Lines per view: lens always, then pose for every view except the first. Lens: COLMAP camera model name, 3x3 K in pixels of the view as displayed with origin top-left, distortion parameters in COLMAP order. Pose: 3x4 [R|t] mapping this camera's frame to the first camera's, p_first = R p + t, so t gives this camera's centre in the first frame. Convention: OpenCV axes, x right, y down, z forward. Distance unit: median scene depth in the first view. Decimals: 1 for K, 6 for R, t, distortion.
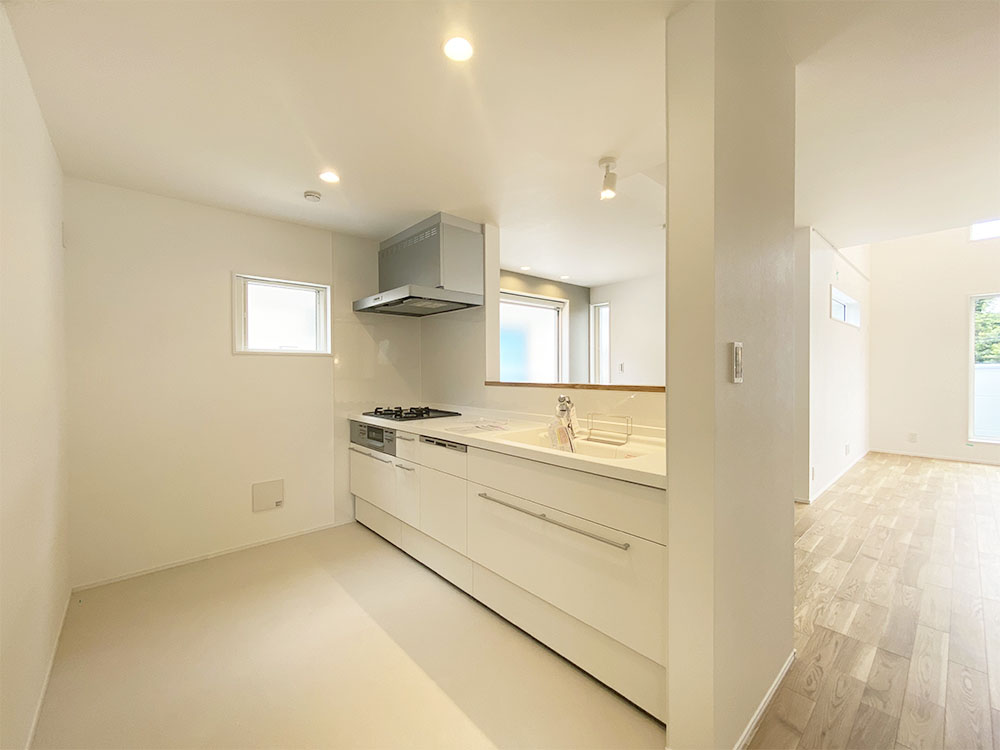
lens RADIAL K [[411.3, 0, 500.0], [0, 411.3, 375.0], [0, 0, 1]] dist [0.007503, -0.000113]
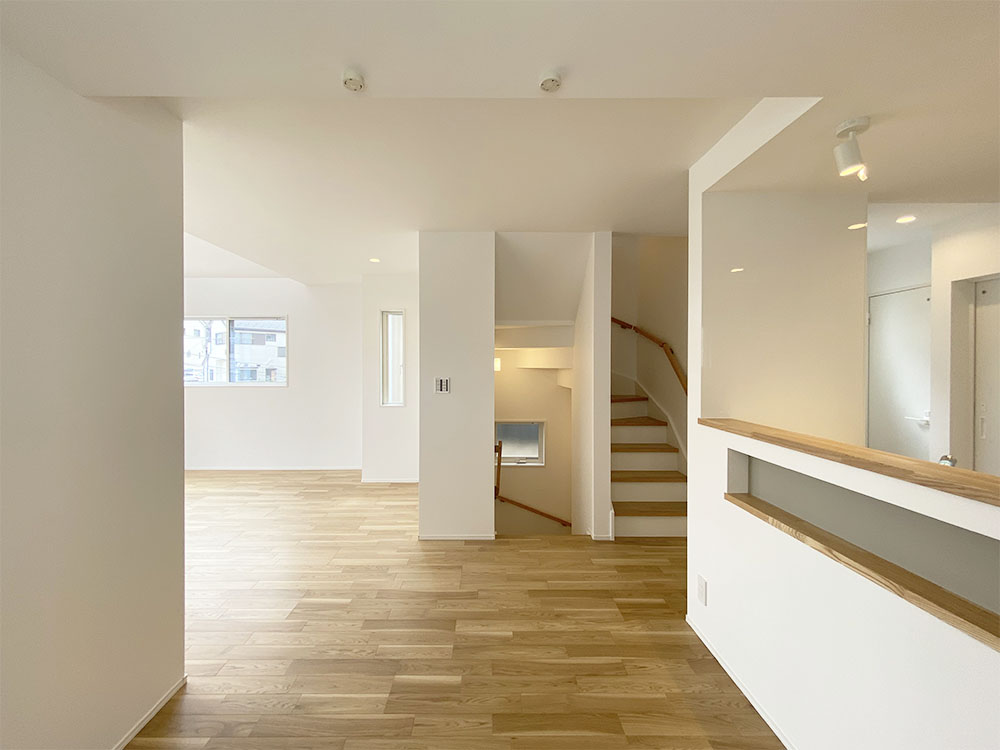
lens RADIAL K [[420.8, 0, 483.4], [0, 420.8, 365.7], [0, 0, 1]] dist [0.003558, 0.000319]
pose [[-0.742596, 0.006104, 0.669711, 0.105352], [0.014488, 0.999871, 0.006952, -0.047728], [-0.669582, 0.014865, -0.742589, 0.832368]]
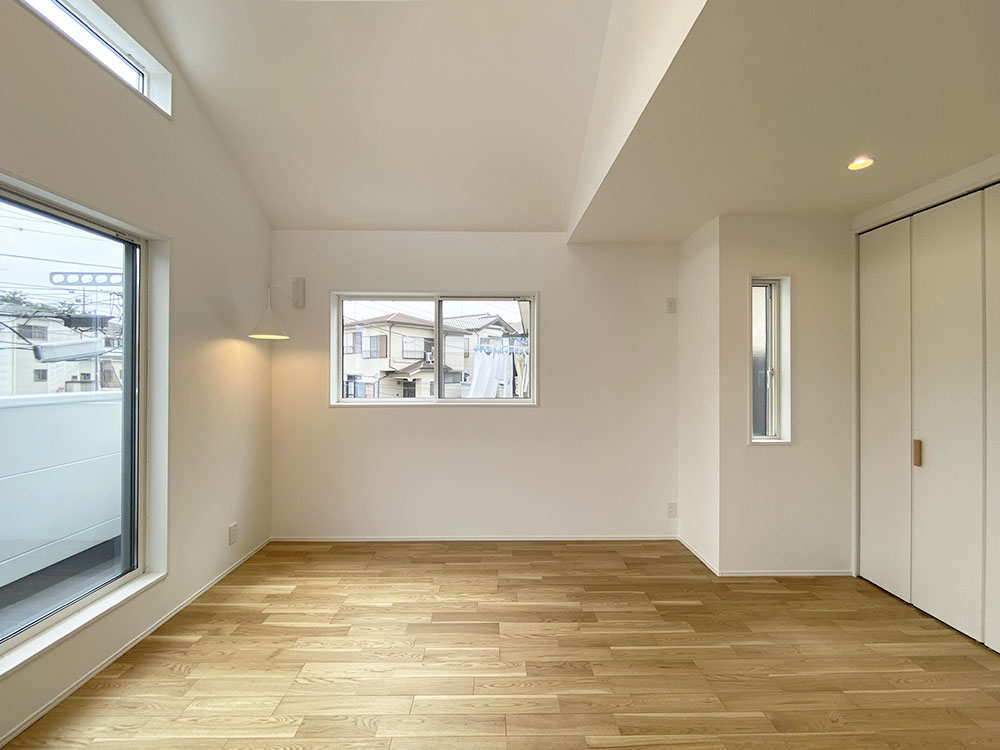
lens RADIAL K [[418.5, 0, 497.8], [0, 418.5, 370.9], [0, 0, 1]] dist [0.000594, -0.000324]
pose [[-0.751866, 0.007651, 0.659271, 0.837815], [0.012061, 0.999925, 0.002151, -0.052631], [-0.659206, 0.009569, -0.751902, 0.912823]]
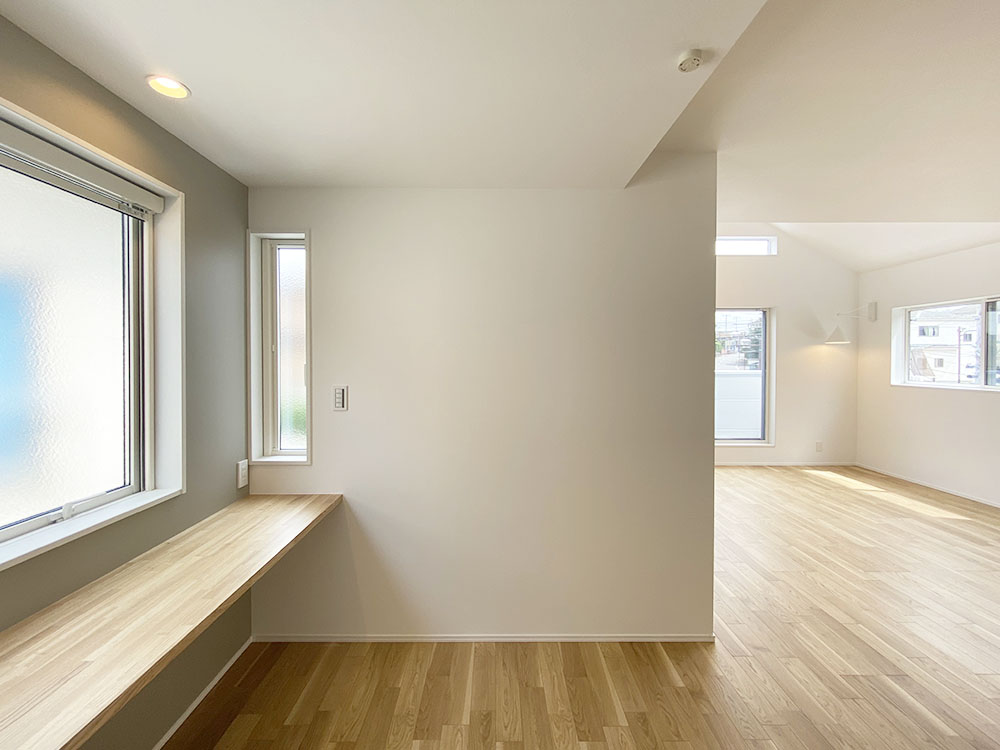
lens RADIAL K [[417.8, 0, 495.6], [0, 417.8, 363.9], [0, 0, 1]] dist [0.001838, 0.000046]
pose [[0.666548, -0.001688, 0.745460, 0.089323], [0.003141, 0.999995, -0.000544, -0.051418], [-0.745455, 0.002704, 0.666550, 0.618400]]
